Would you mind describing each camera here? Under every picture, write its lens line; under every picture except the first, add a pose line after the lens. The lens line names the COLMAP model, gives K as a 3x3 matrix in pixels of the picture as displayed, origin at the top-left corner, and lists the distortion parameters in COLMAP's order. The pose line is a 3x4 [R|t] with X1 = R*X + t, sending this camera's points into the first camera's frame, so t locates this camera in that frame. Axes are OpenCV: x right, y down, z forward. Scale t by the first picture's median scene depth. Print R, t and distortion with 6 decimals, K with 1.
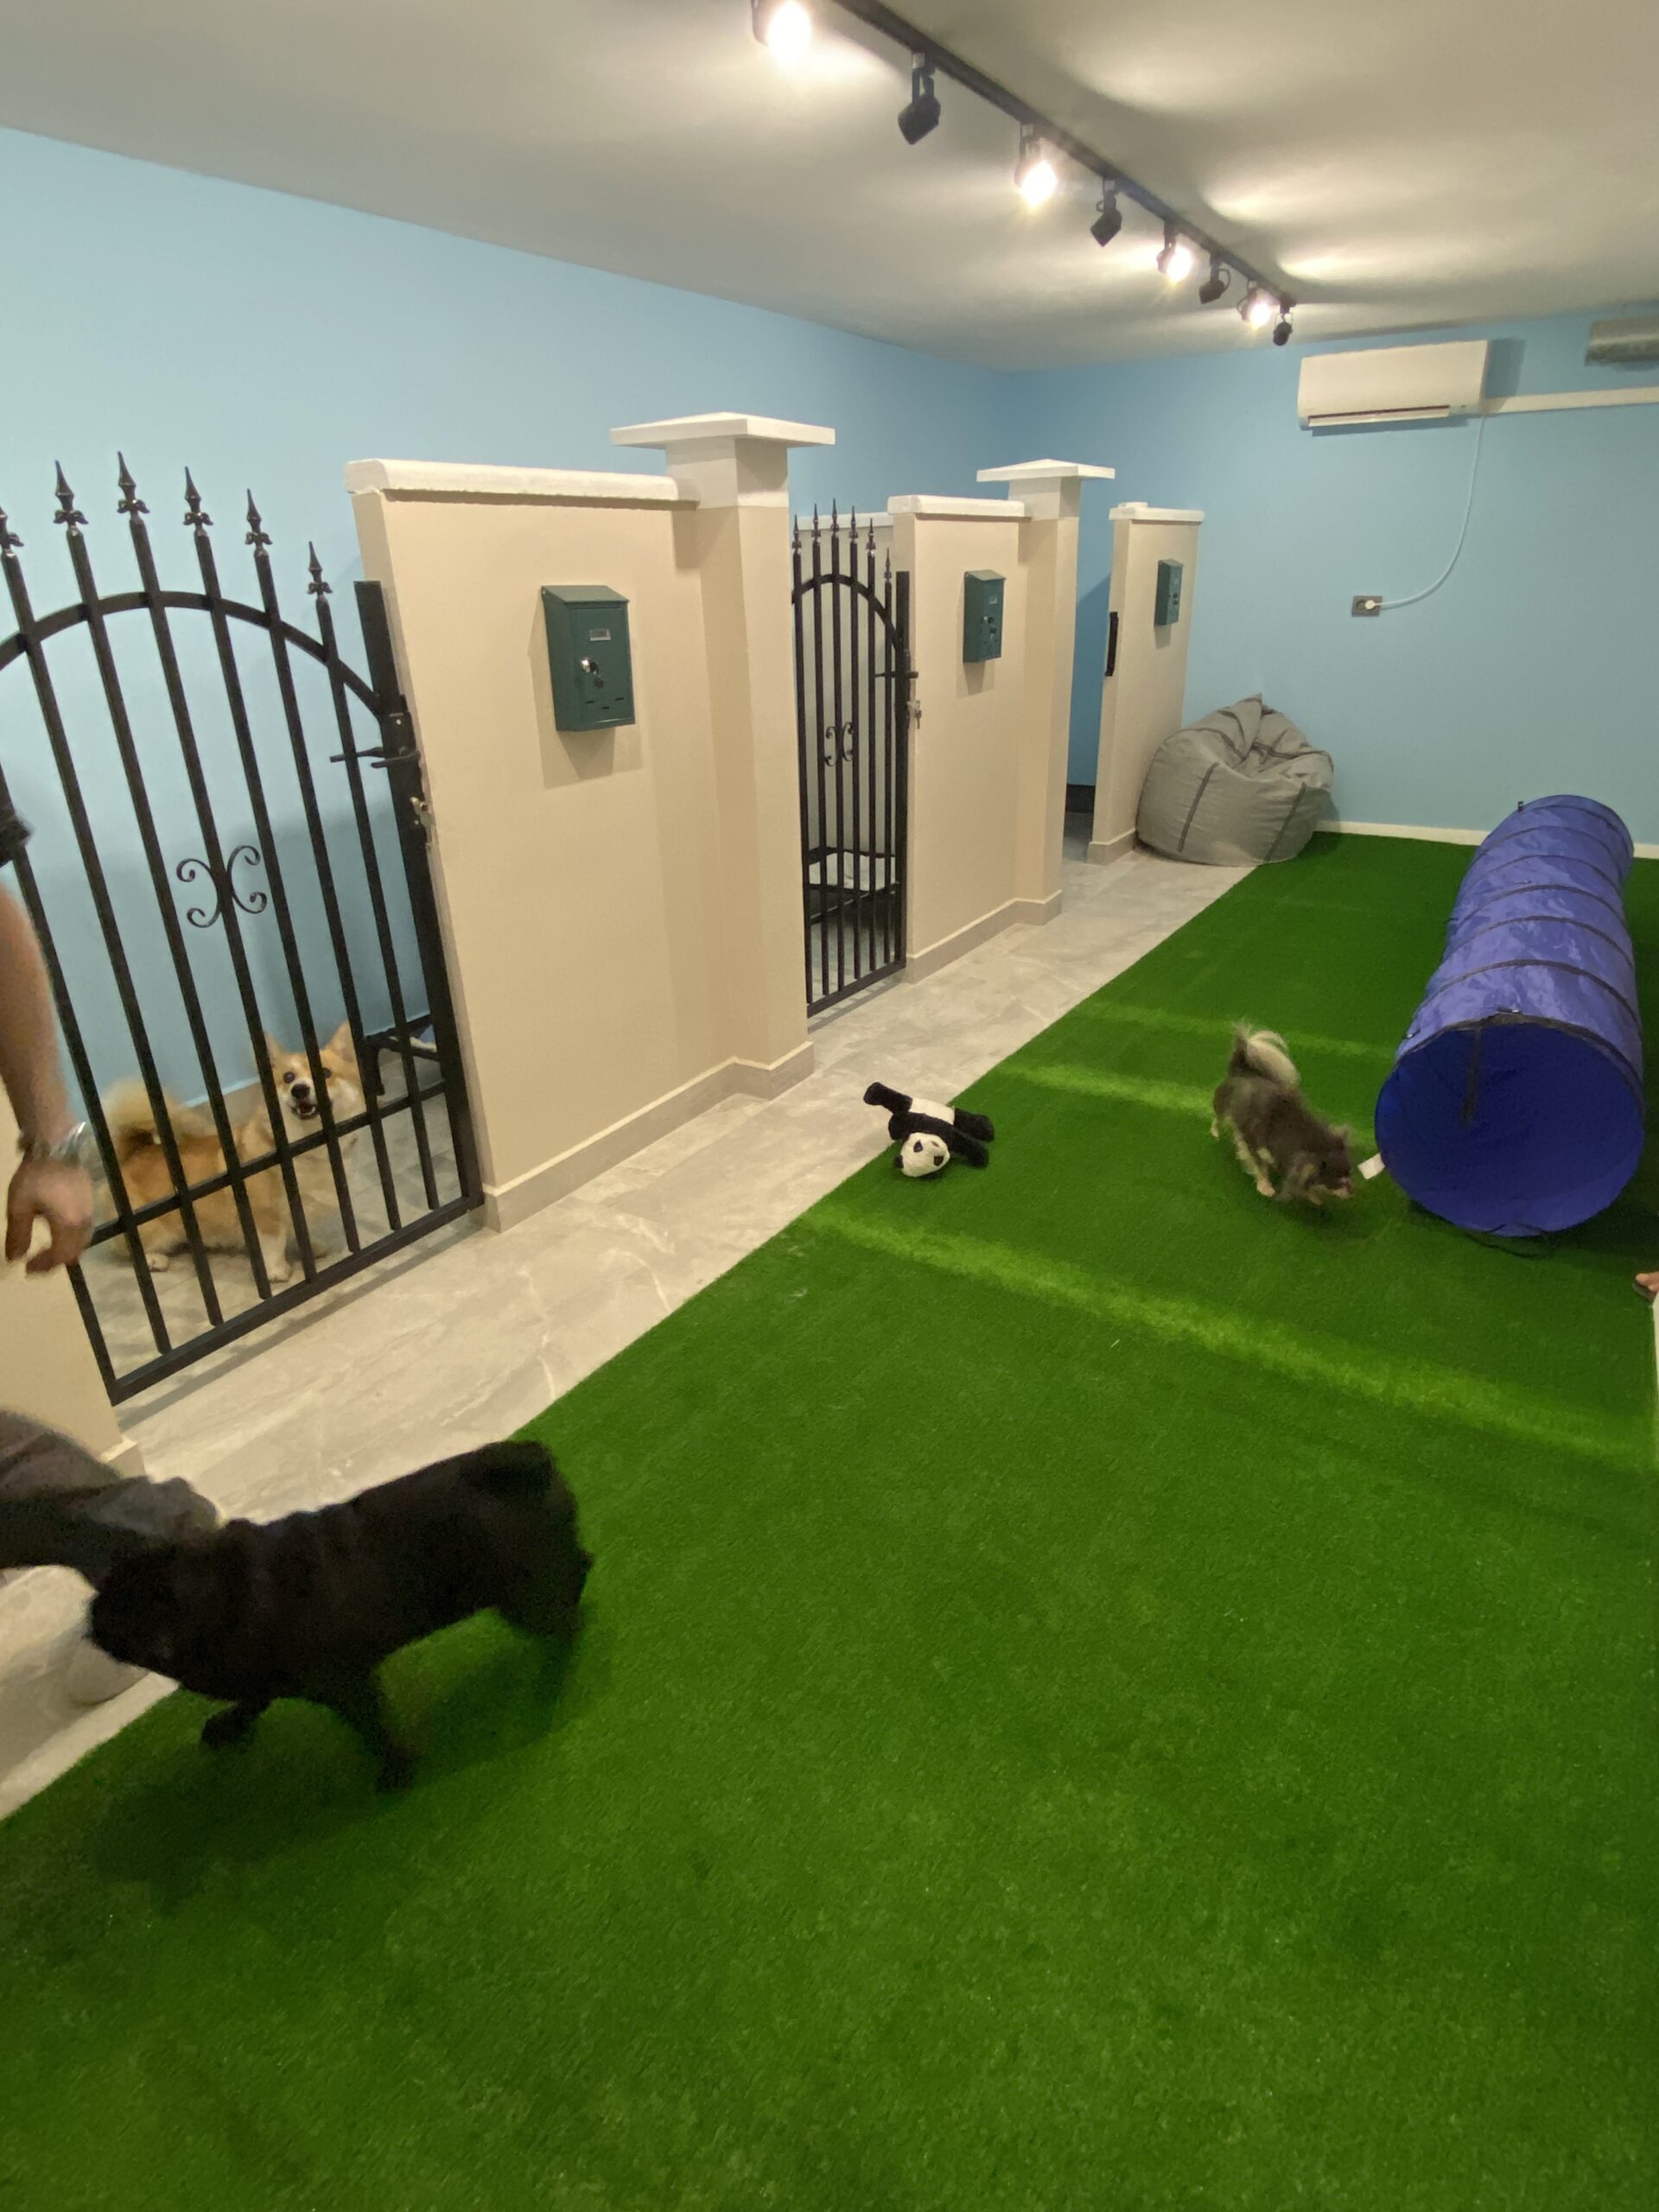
lens RADIAL K [[1183.0, 0, 829.5], [0, 1183.0, 1106.0], [0, 0, 1]] dist [-0.001339, -0.000157]
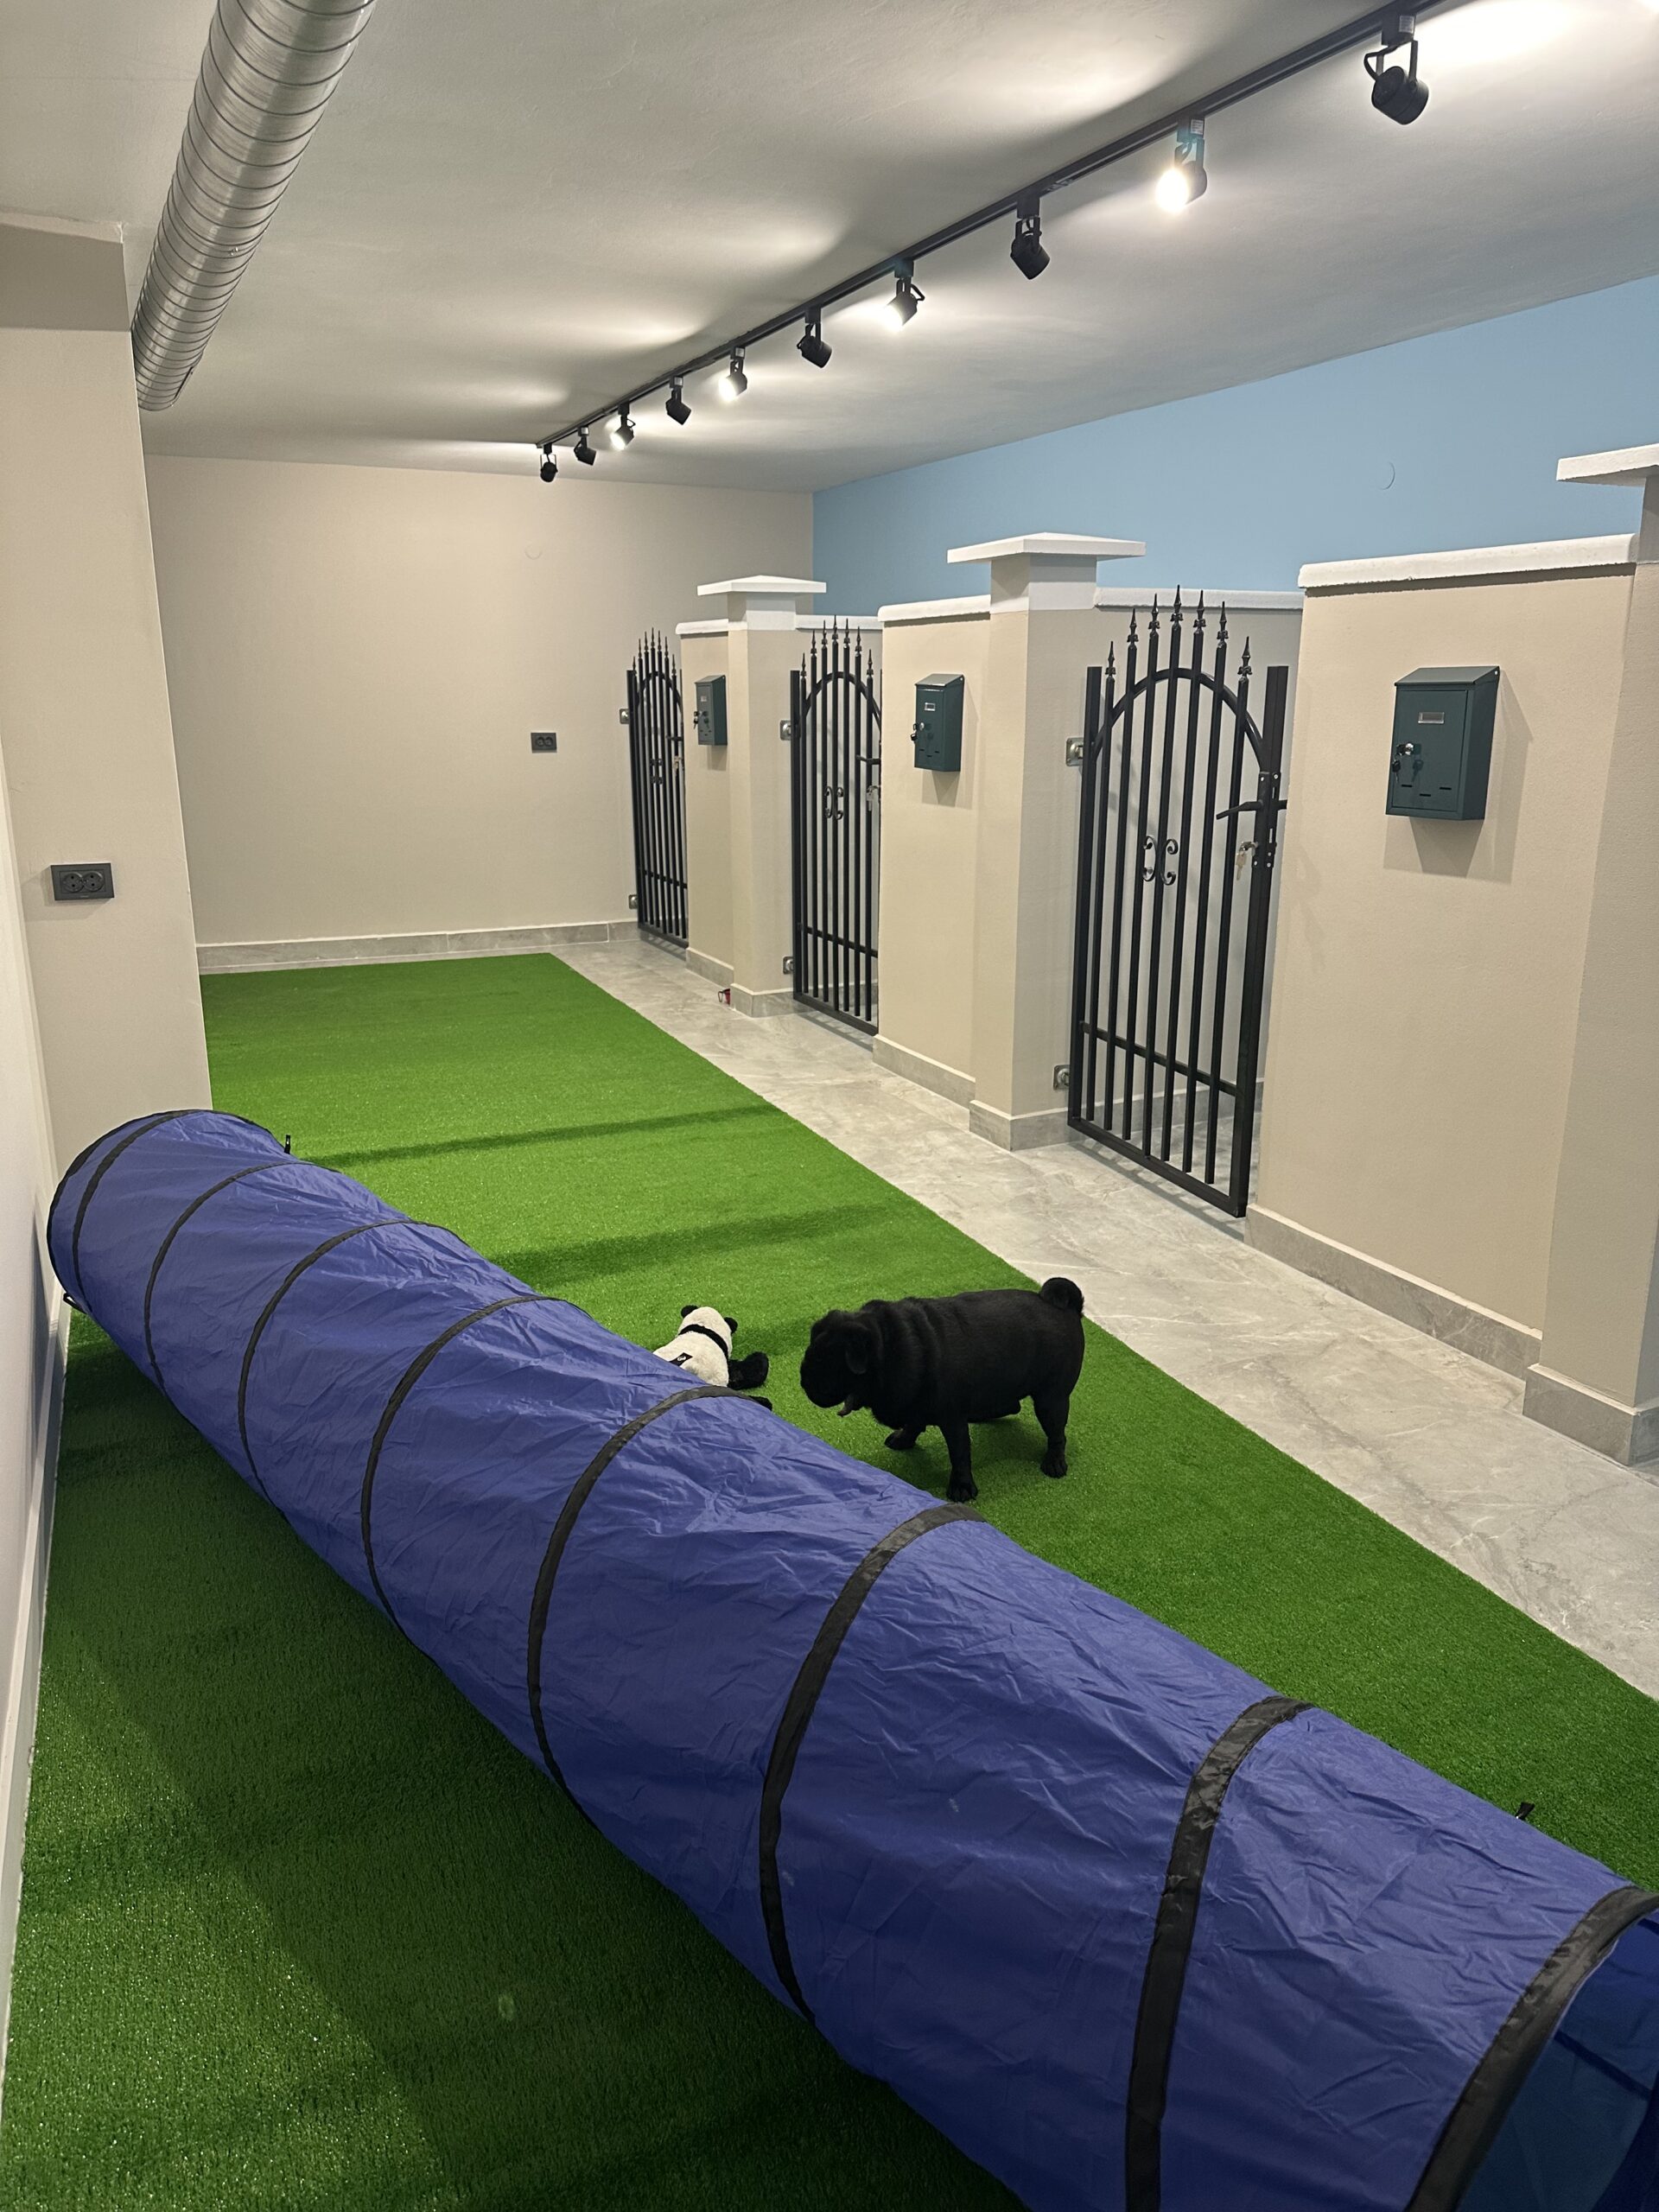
lens RADIAL K [[1571.5, 0, 829.5], [0, 1571.5, 1106.0], [0, 0, 1]] dist [0.210797, -0.000187]
pose [[-0.542003, 0.268023, -0.796490, 1.110863], [-0.321673, 0.809431, 0.491272, -0.659590], [0.776376, 0.522480, -0.352498, 1.333139]]
